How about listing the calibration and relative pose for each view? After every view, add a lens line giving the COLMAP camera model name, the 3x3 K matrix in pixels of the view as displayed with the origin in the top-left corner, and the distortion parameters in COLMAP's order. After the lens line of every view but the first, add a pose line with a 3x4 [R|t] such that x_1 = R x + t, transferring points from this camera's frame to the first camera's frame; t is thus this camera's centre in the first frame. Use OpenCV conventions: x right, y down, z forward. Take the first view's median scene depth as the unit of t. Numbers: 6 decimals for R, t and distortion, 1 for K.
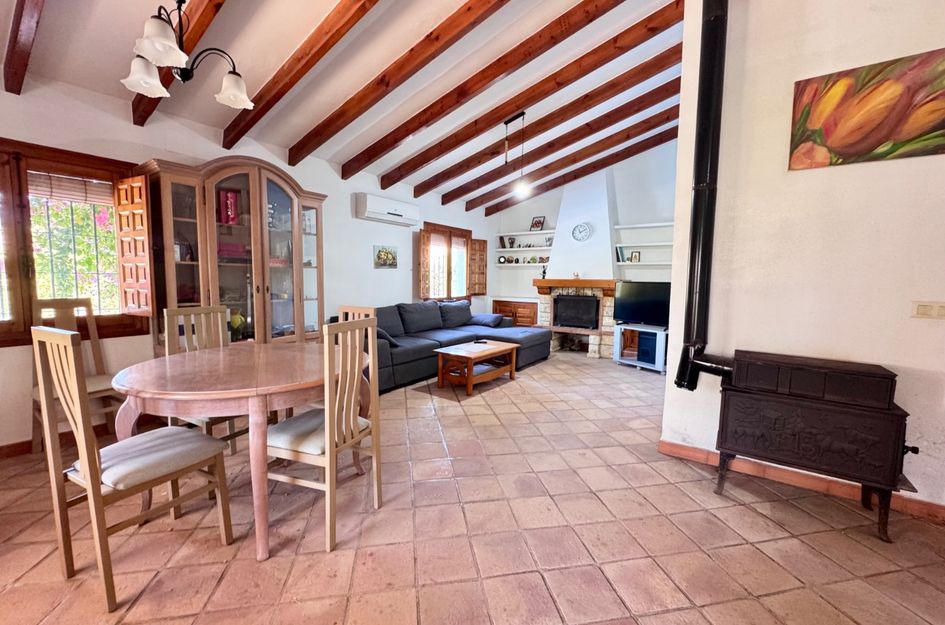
lens RADIAL K [[377.7, 0, 470.5], [0, 377.7, 312.8], [0, 0, 1]] dist [0.000695, -0.000933]
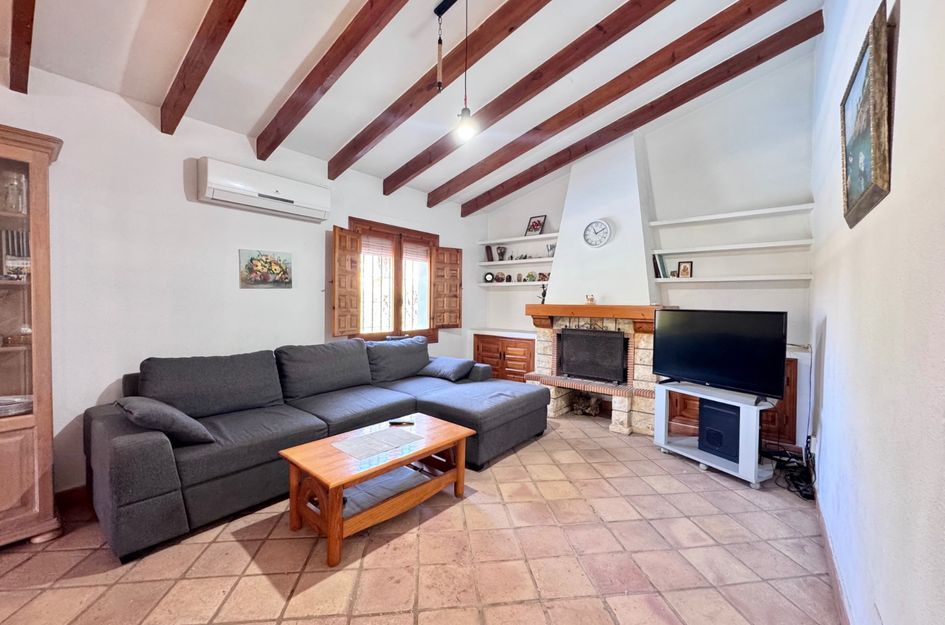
lens RADIAL K [[377.7, 0, 474.0], [0, 377.7, 312.2], [0, 0, 1]] dist [0.000695, -0.000933]
pose [[0.997898, 0.000341, -0.064797, 0.123923], [-0.004545, 0.997892, -0.064744, -0.034074], [0.064638, 0.064902, 0.995796, 0.349542]]
